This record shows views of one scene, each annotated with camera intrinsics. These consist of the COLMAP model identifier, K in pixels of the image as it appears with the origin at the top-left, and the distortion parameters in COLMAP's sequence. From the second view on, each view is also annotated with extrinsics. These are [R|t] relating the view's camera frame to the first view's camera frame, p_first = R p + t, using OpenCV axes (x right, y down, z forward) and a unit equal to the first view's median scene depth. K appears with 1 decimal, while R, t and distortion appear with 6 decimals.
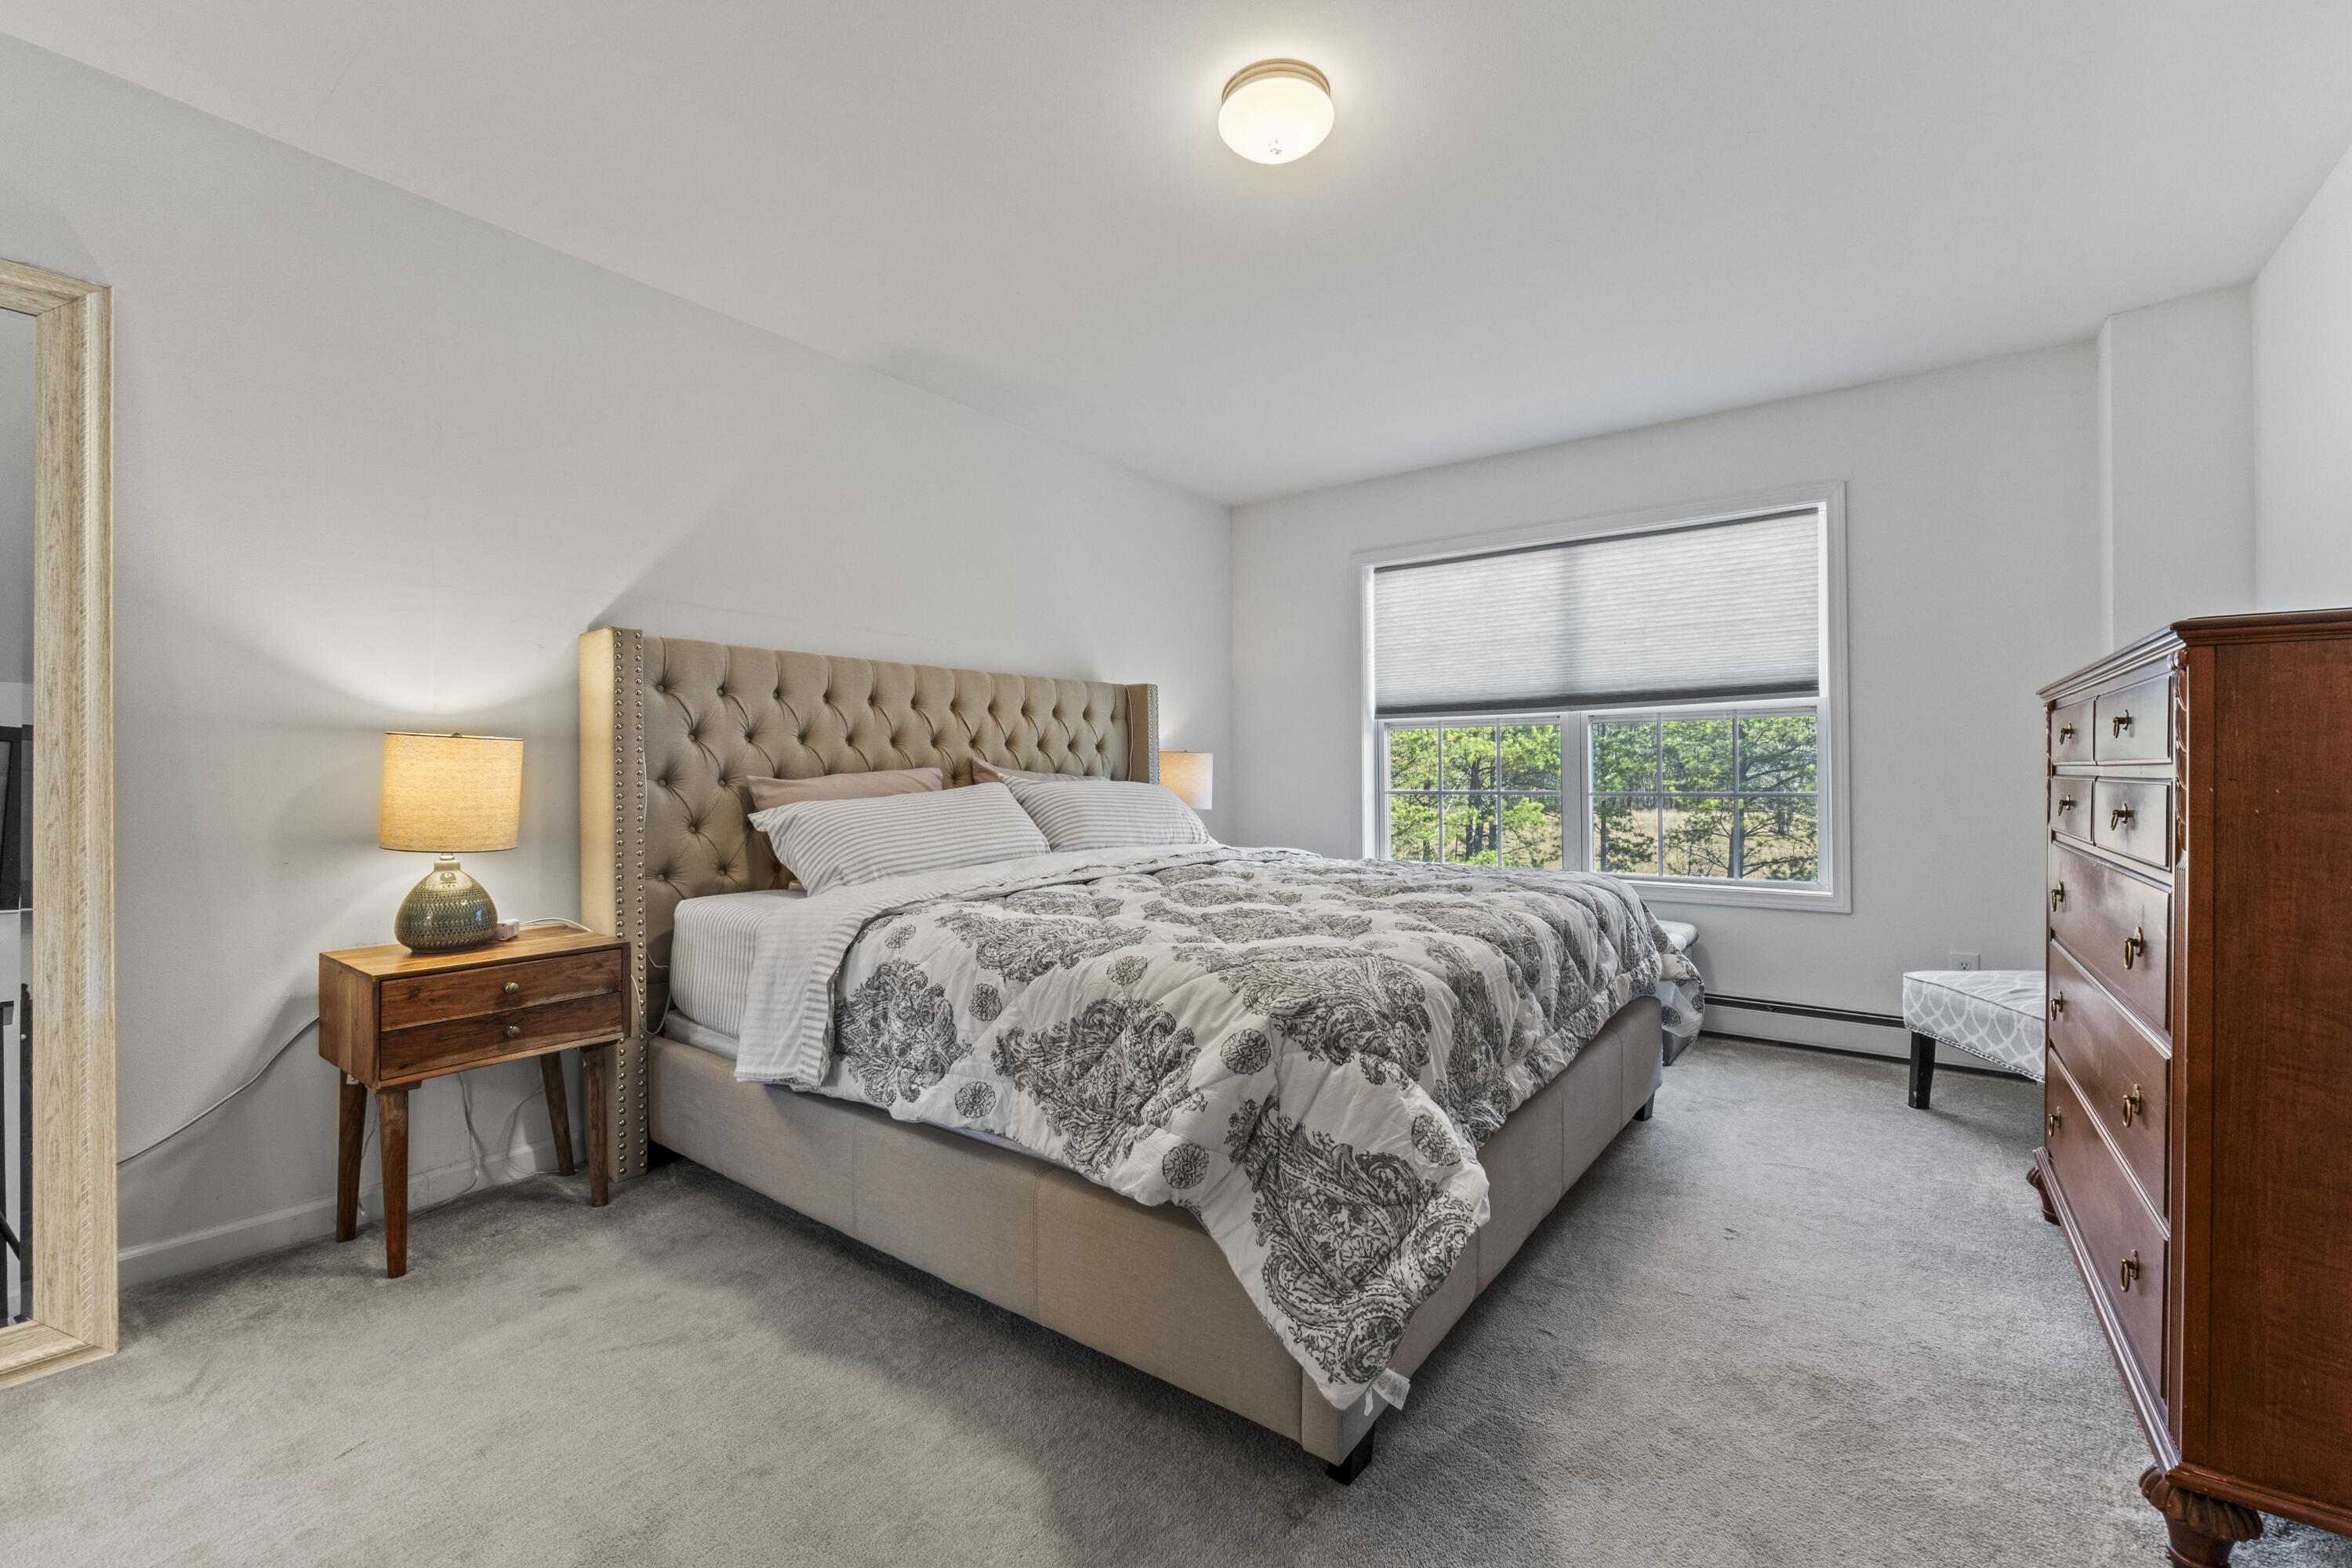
lens RADIAL K [[987.7, 0, 1167.1], [0, 987.7, 776.2], [0, 0, 1]] dist [-0.001724, -0.000198]
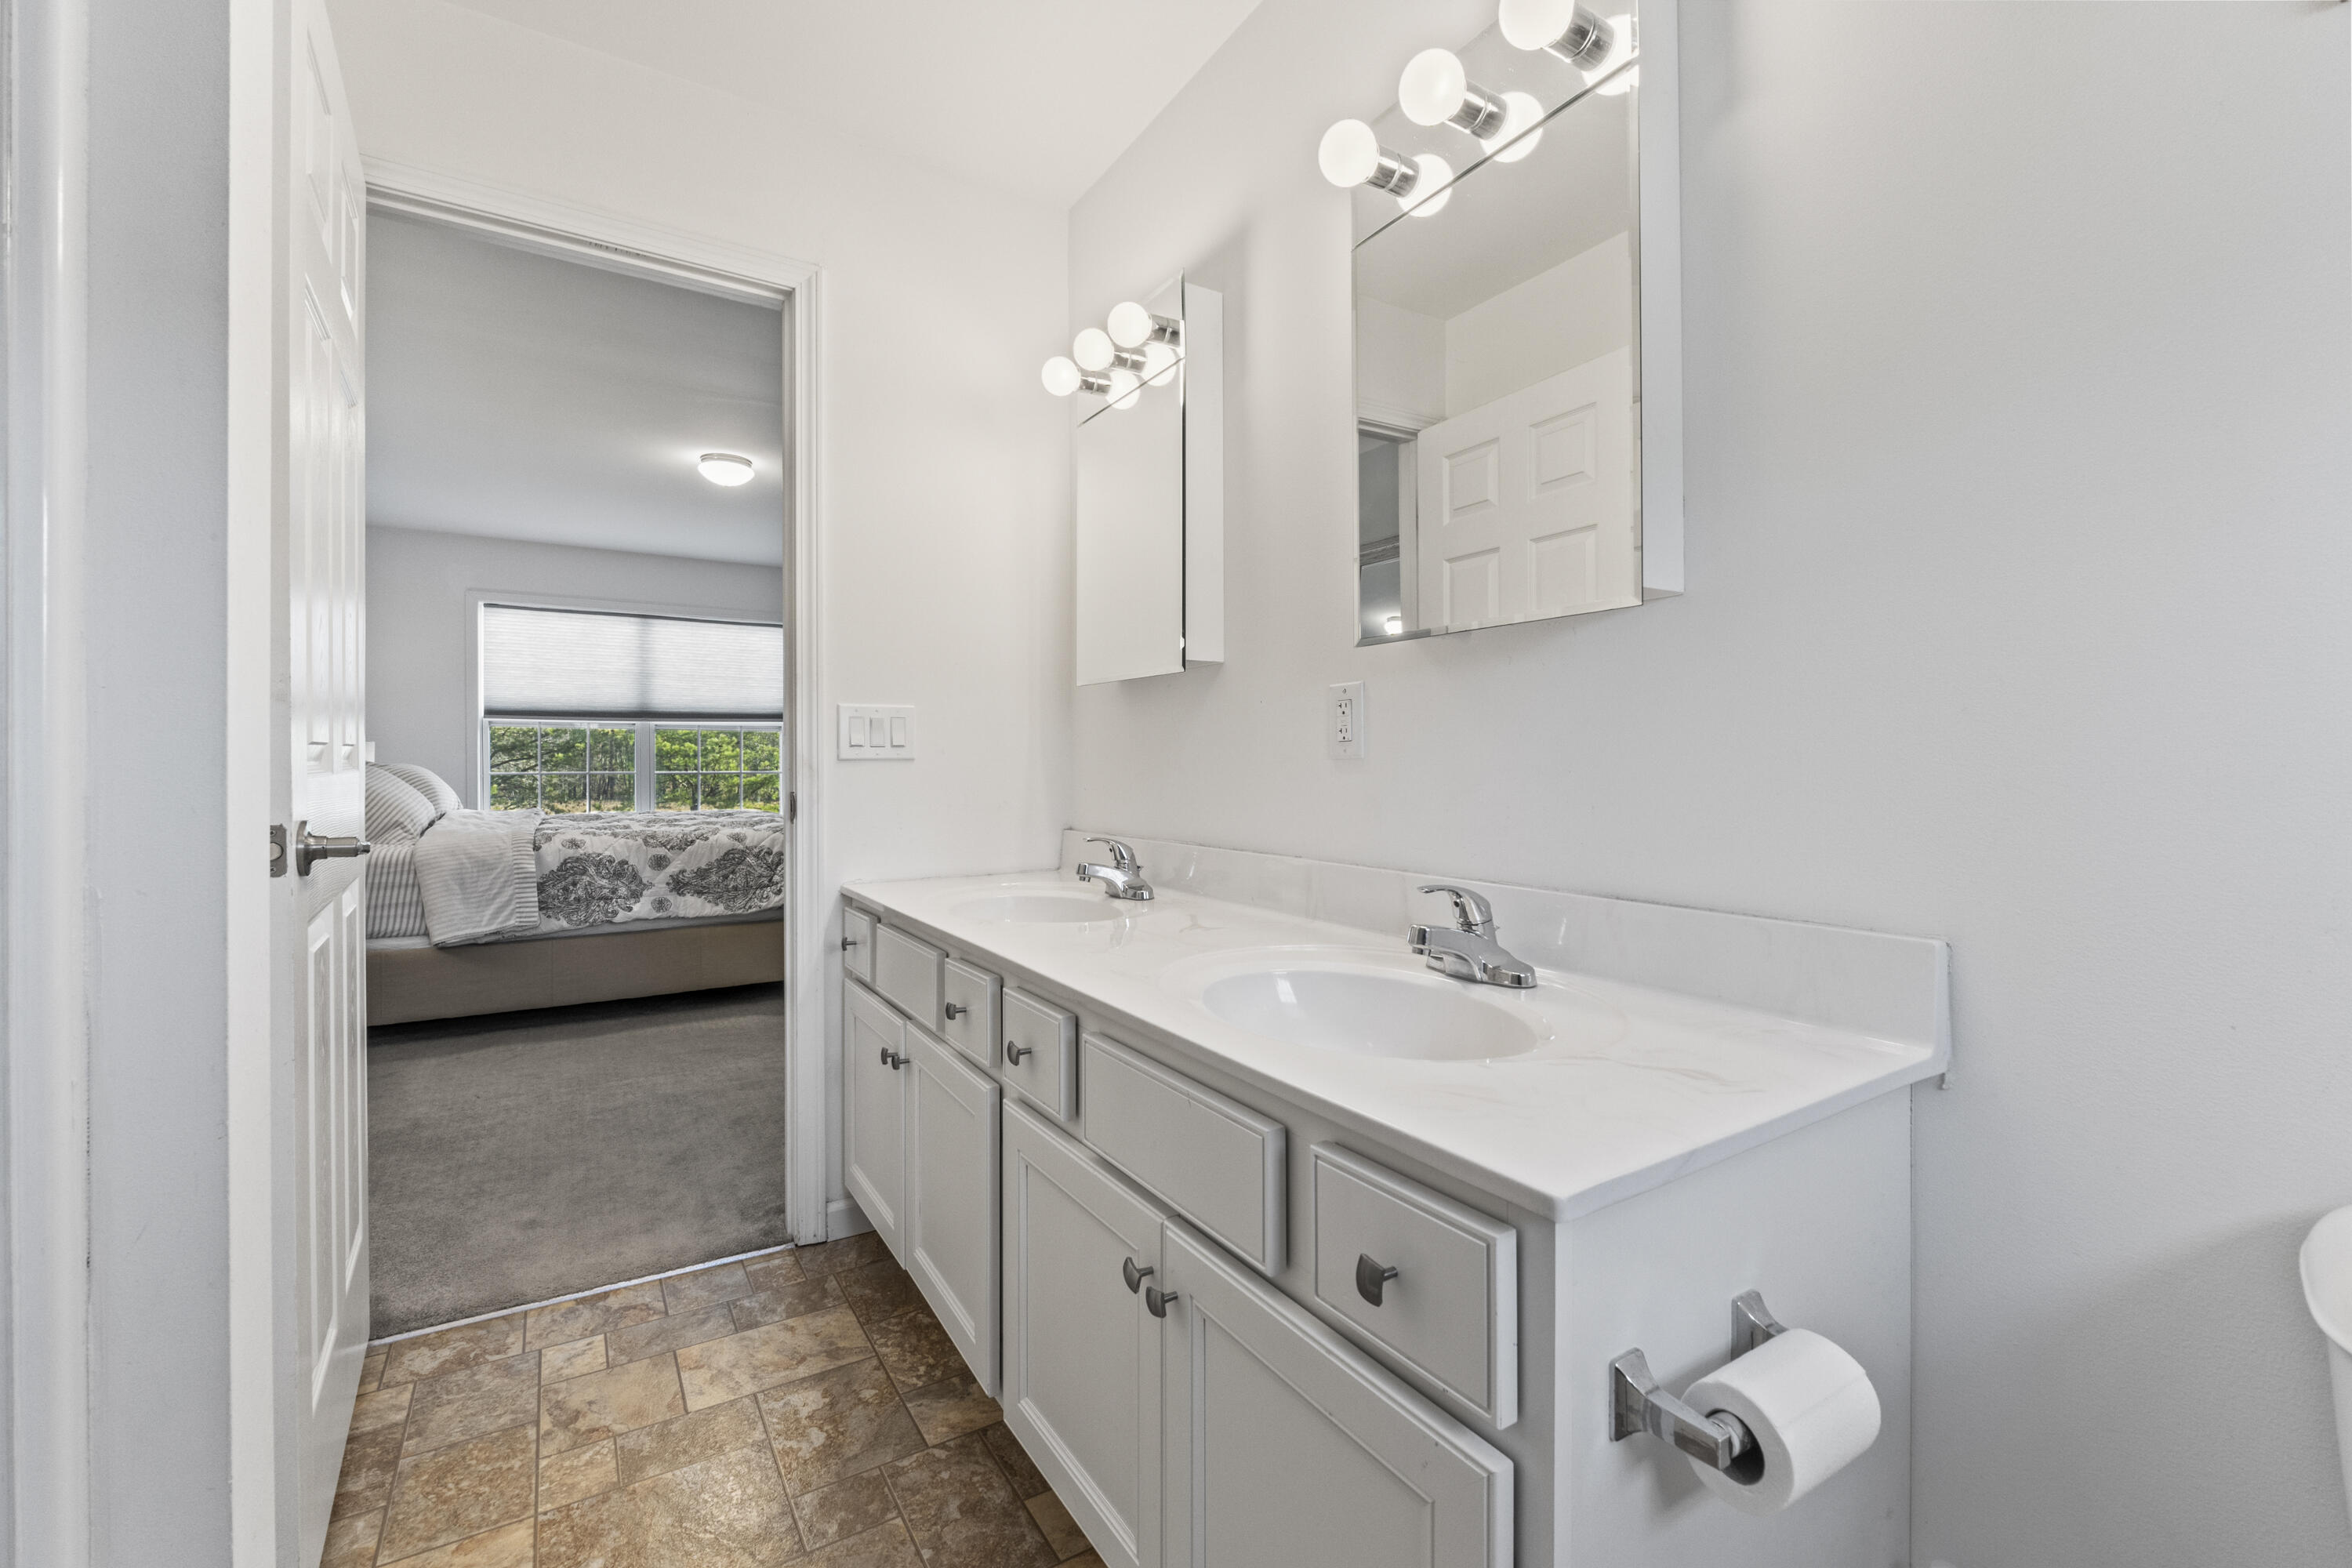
lens RADIAL K [[987.7, 0, 1171.2], [0, 987.7, 769.2], [0, 0, 1]] dist [-0.001724, -0.000198]
pose [[0.360628, -0.005222, 0.932695, -1.826614], [0.000916, 0.999986, 0.005245, 0.009709], [-0.932709, -0.001038, 0.360627, -0.867757]]
